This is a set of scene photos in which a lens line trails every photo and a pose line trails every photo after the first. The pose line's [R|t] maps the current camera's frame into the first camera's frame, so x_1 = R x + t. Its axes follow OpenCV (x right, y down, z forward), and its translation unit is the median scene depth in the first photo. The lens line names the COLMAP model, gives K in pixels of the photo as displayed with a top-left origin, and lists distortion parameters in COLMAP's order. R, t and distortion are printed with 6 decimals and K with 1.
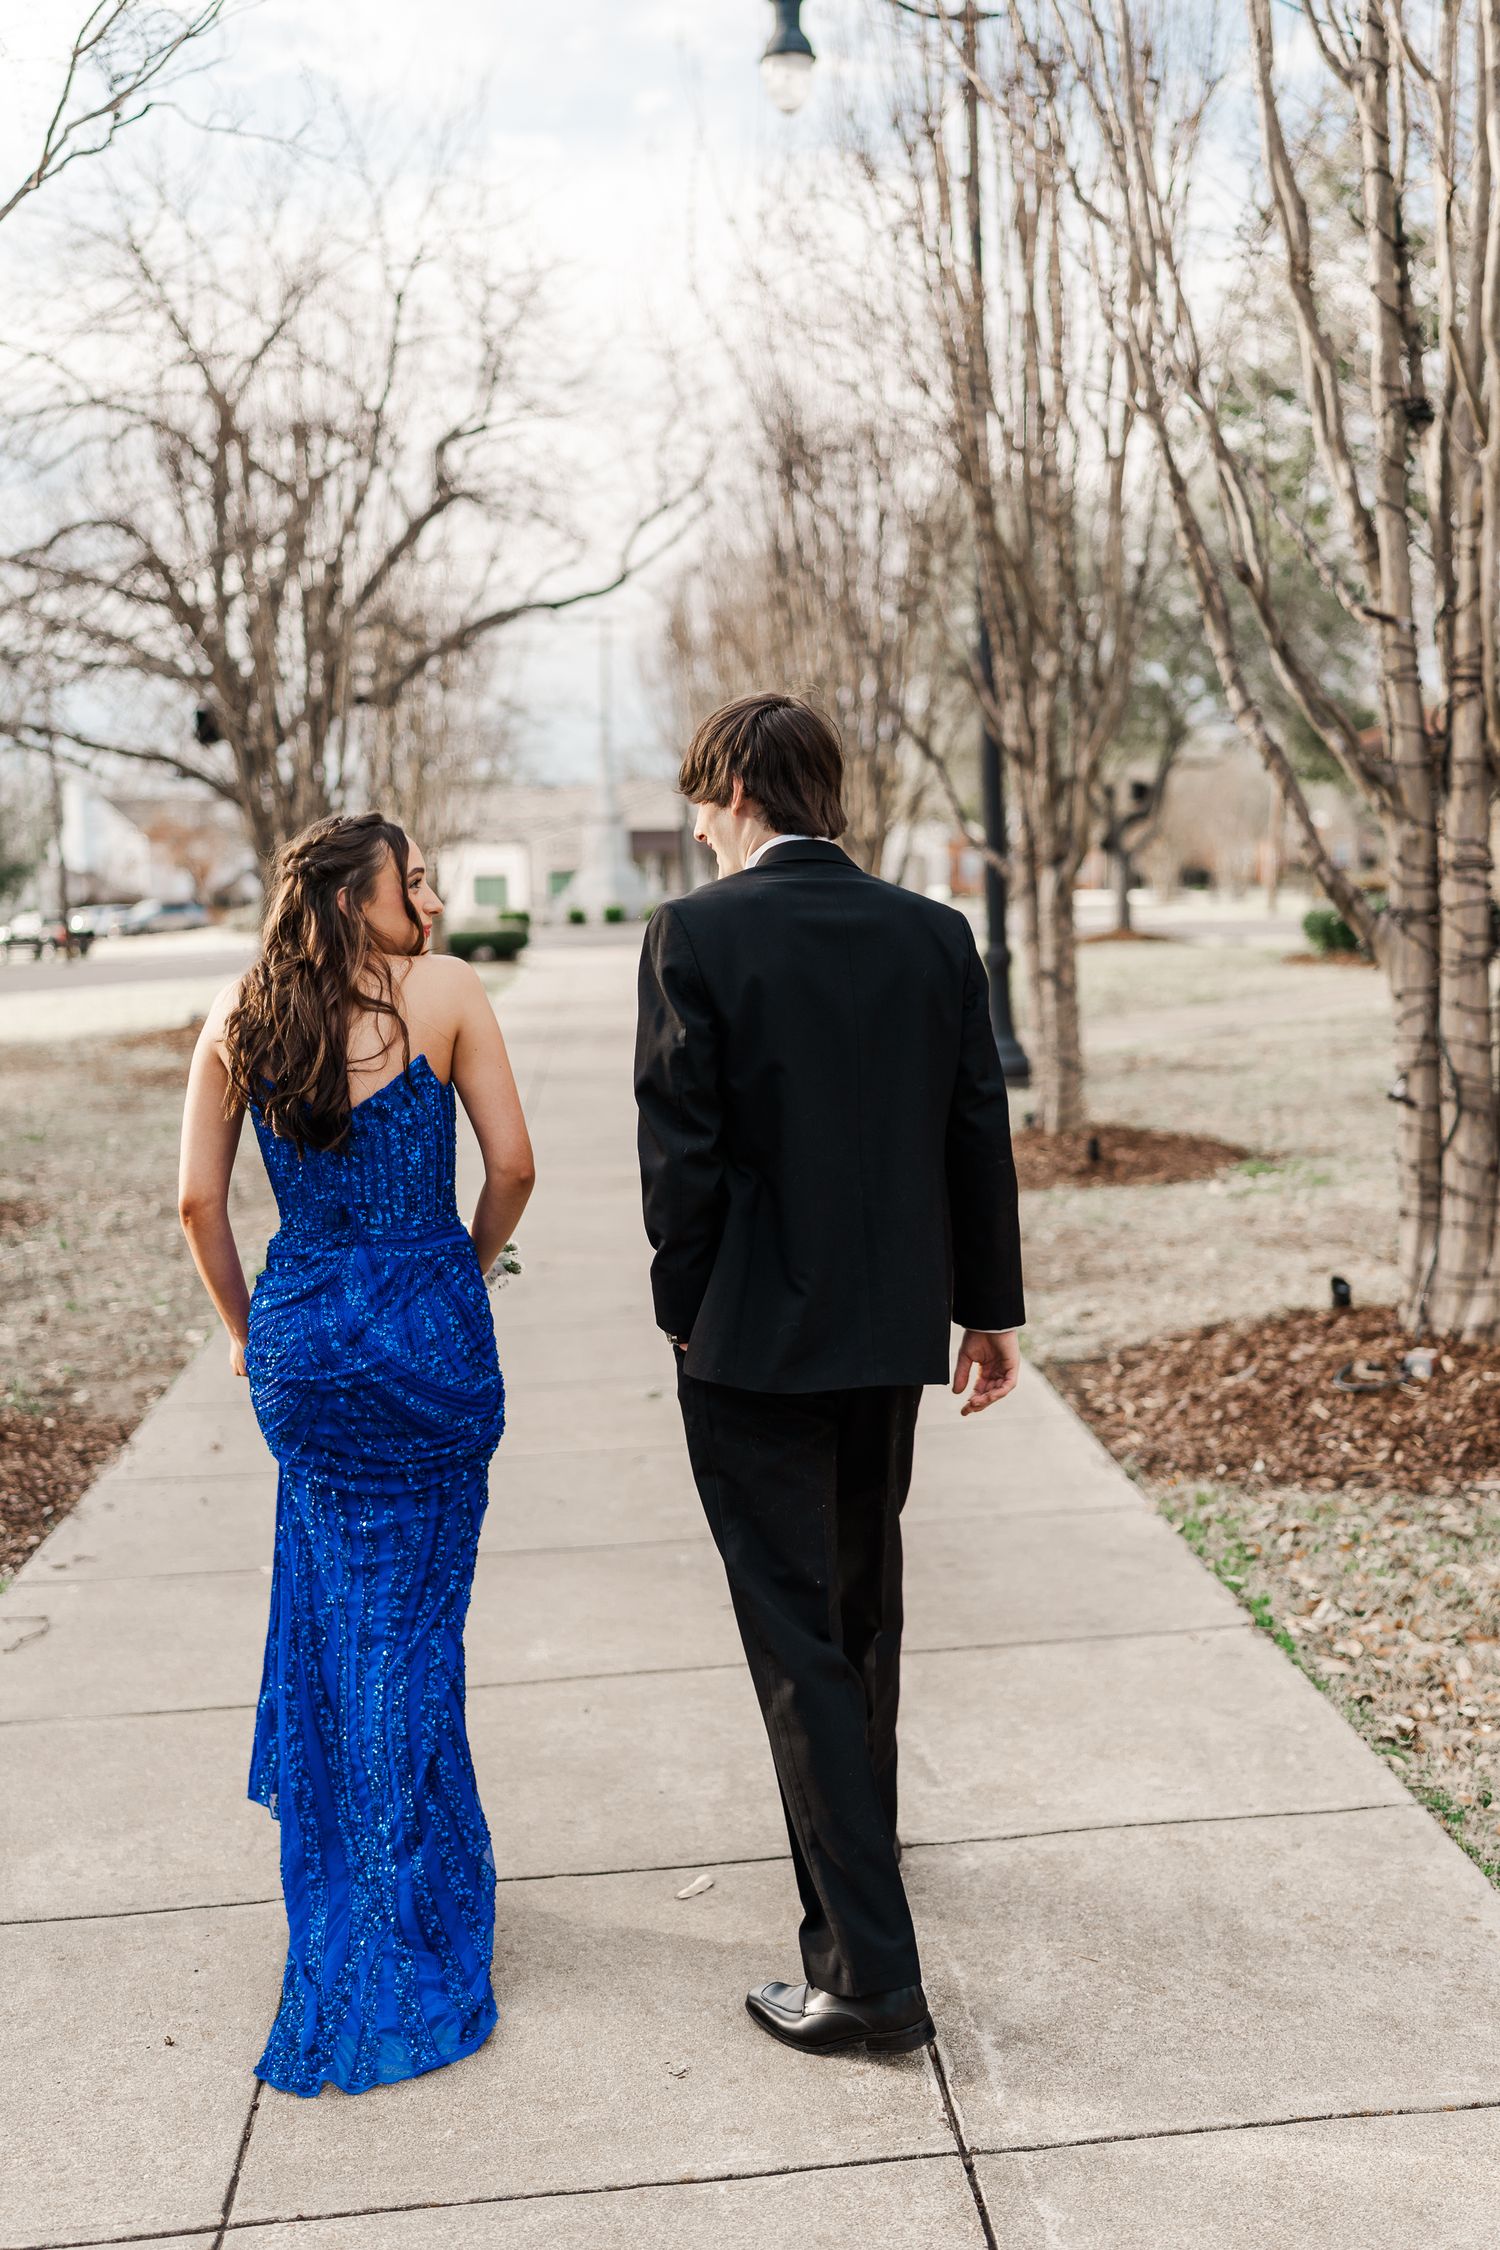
lens RADIAL K [[2145.0, 0, 750.0], [0, 2145.0, 1125.0], [0, 0, 1]] dist [-0.002032, -0.003634]
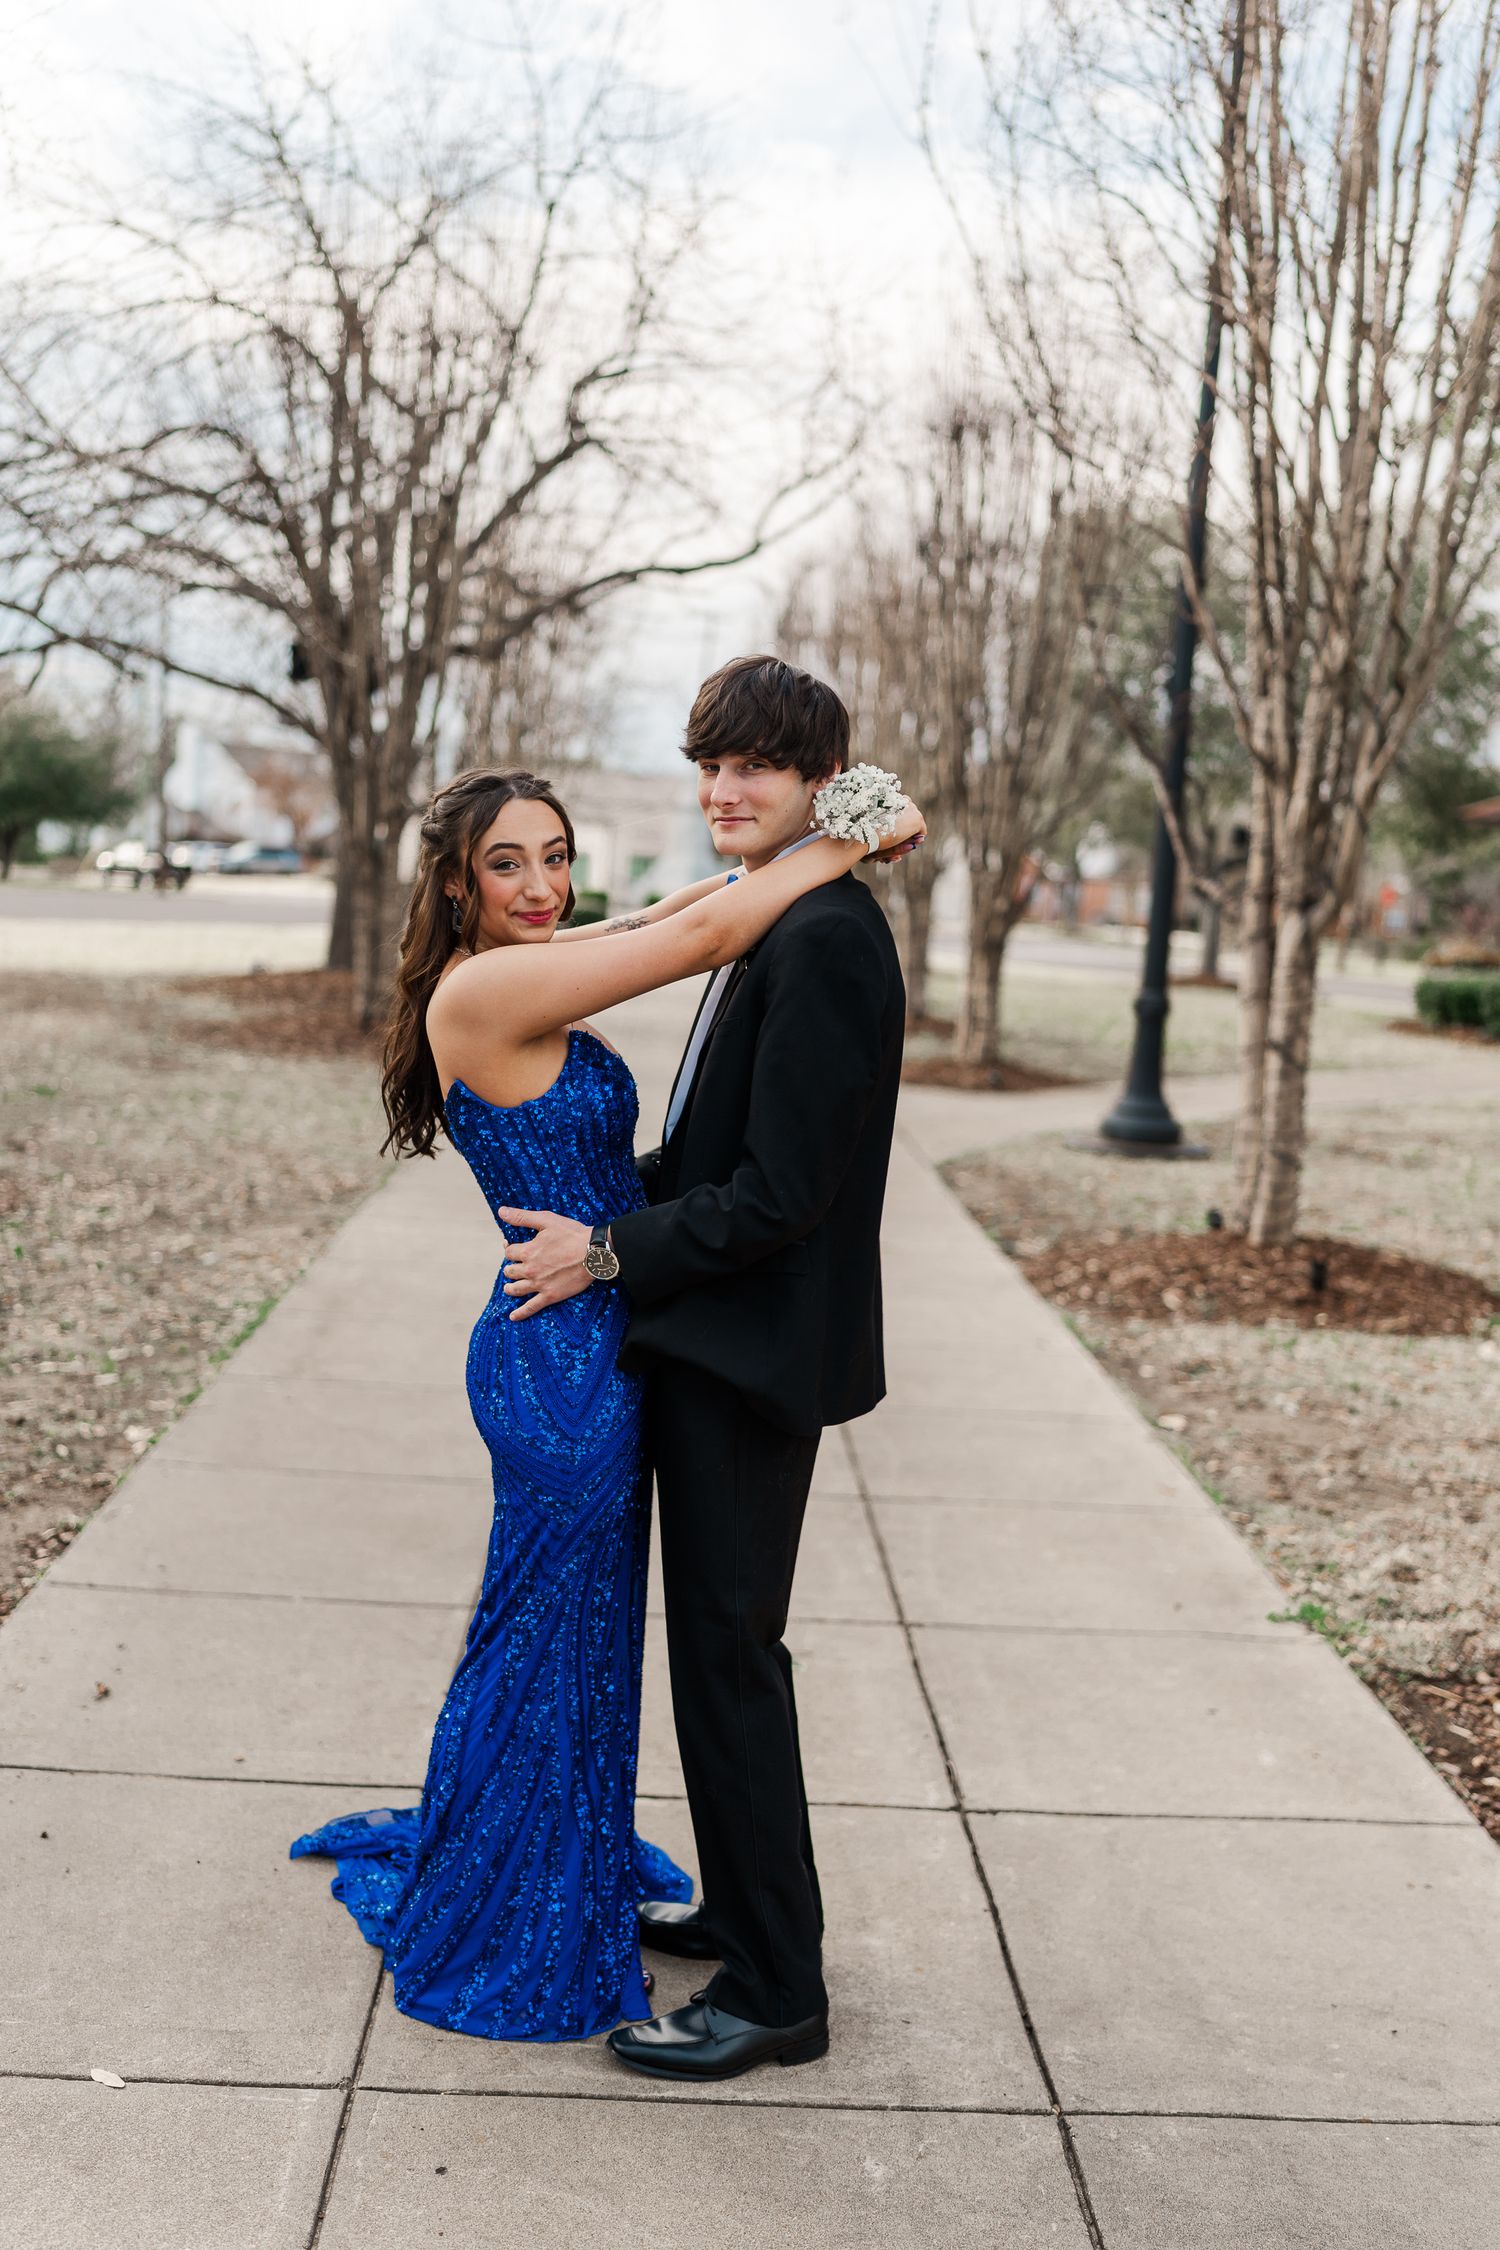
lens RADIAL K [[2020.8, 0, 743.2], [0, 2020.8, 1184.0], [0, 0, 1]] dist [-0.003879, 0.004200]
pose [[0.993833, 0.109194, -0.019320, -0.017389], [-0.108436, 0.993427, 0.036675, -0.011463], [0.023198, -0.034353, 0.999140, 0.110657]]
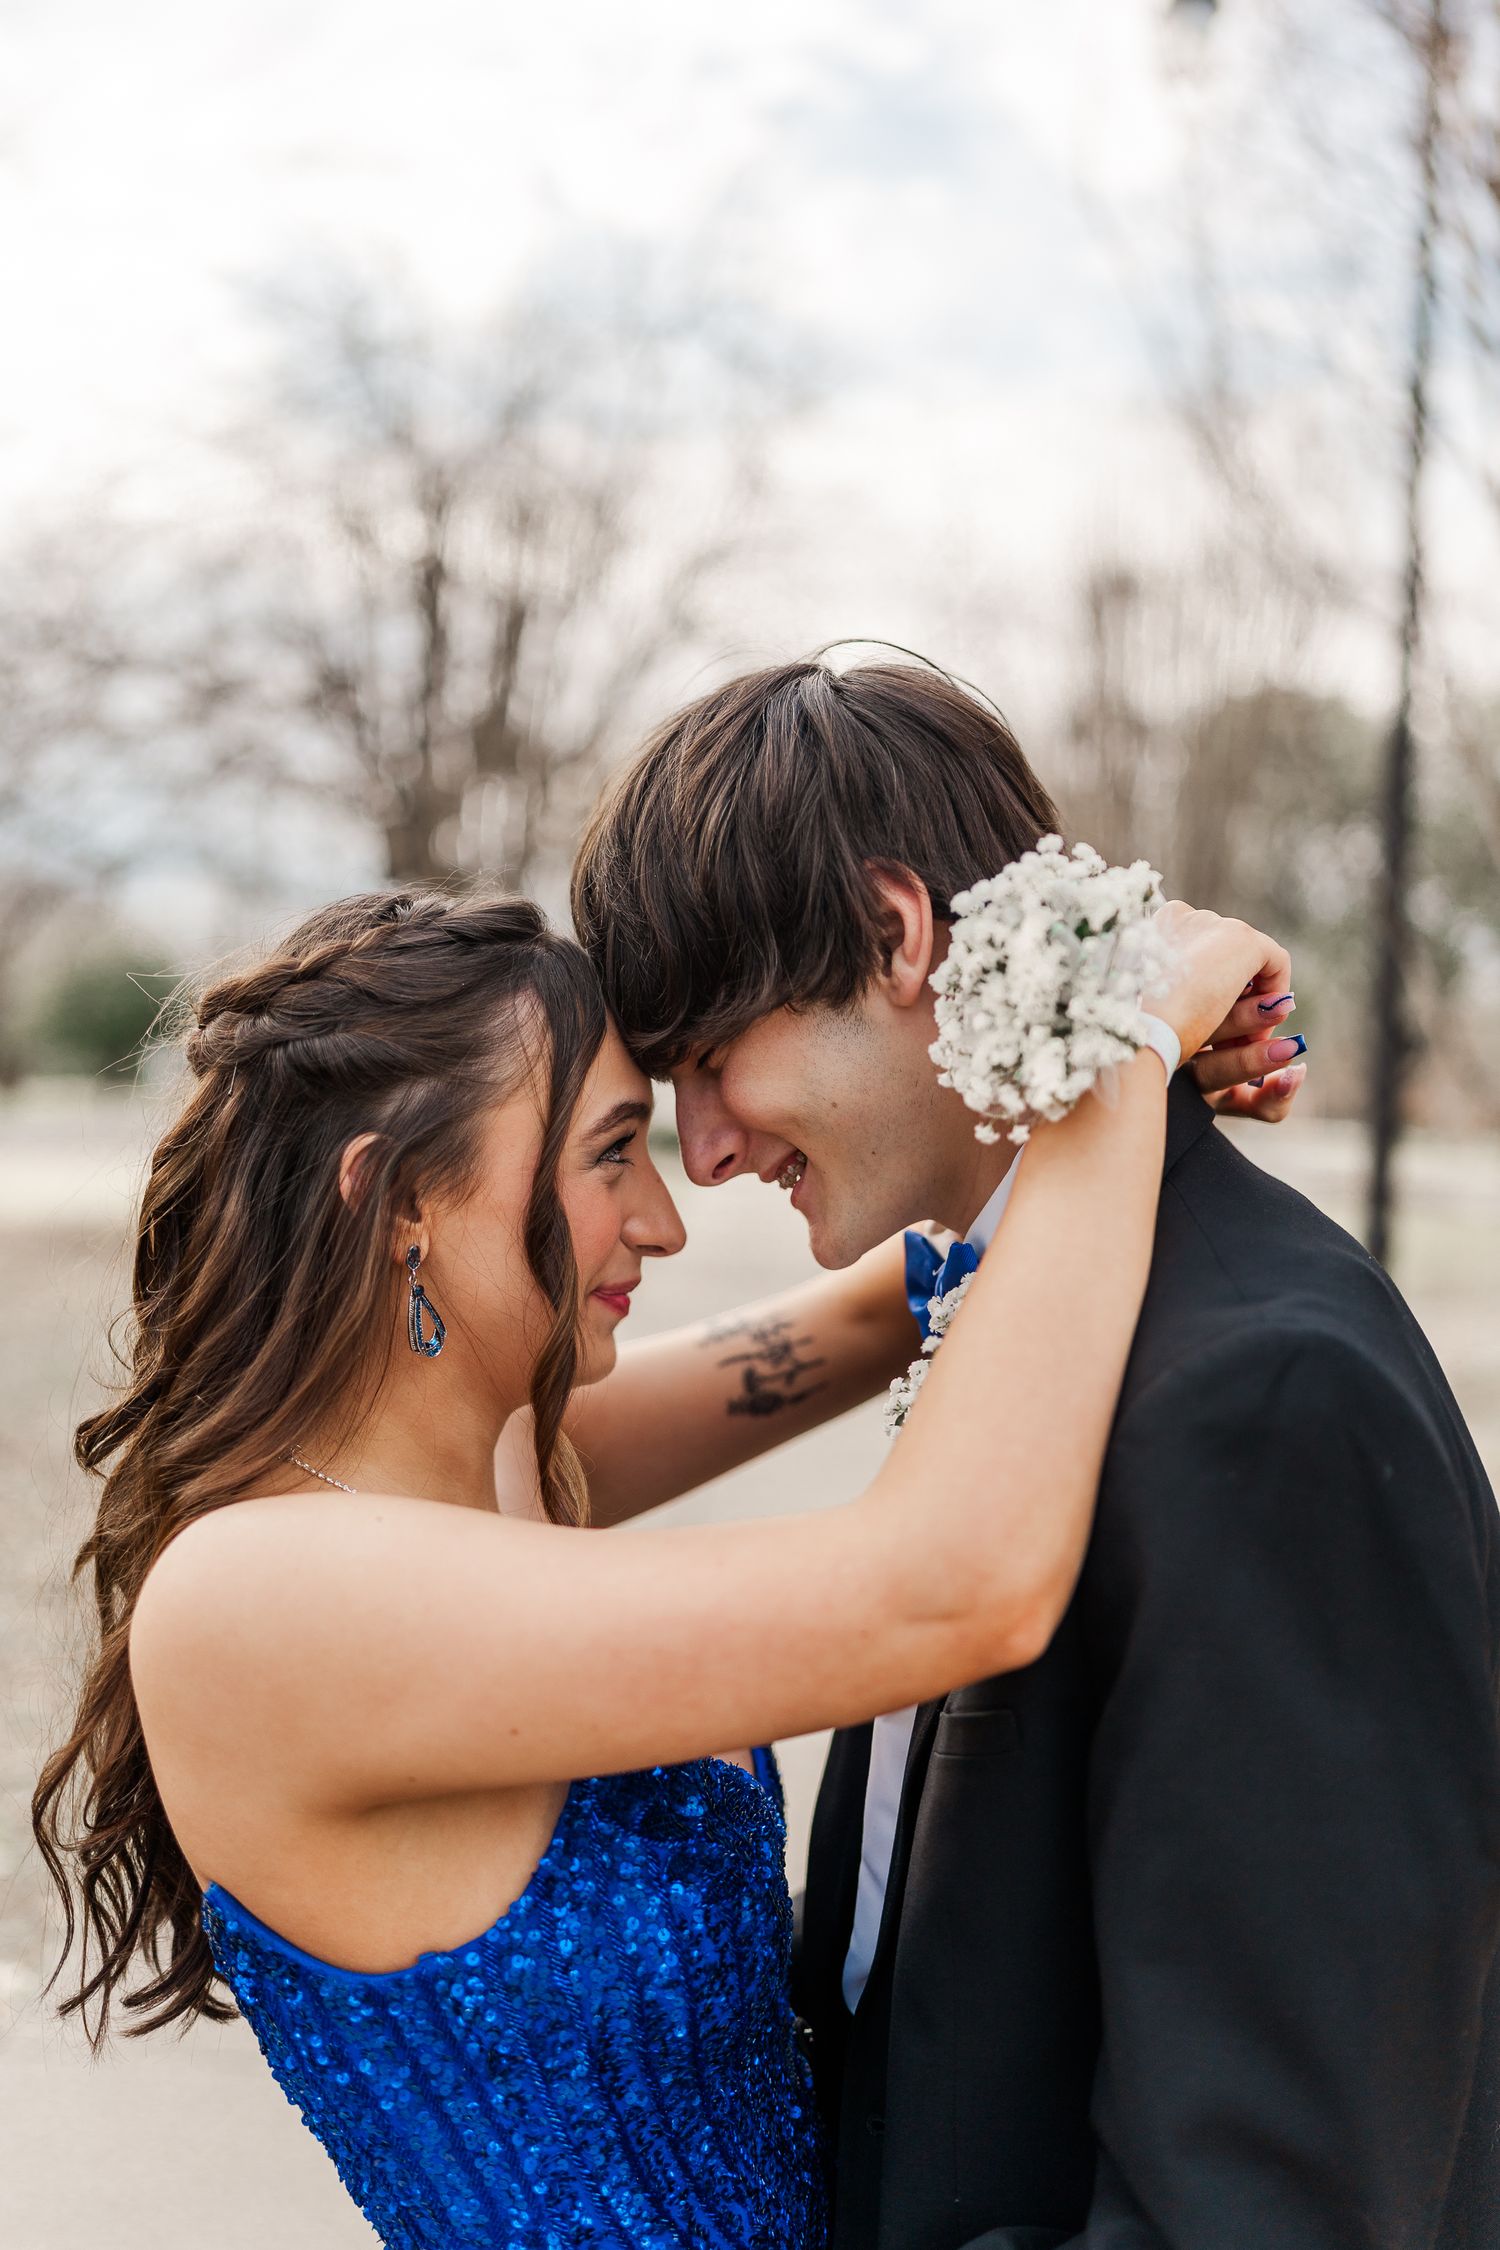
lens RADIAL K [[2145.0, 0, 750.0], [0, 2145.0, 1125.0], [0, 0, 1]] dist [-0.002032, -0.003634]
pose [[0.991636, 0.099361, -0.082373, -0.024394], [-0.107162, 0.989555, -0.096420, -0.021463], [0.071933, 0.104441, 0.991926, 0.180057]]
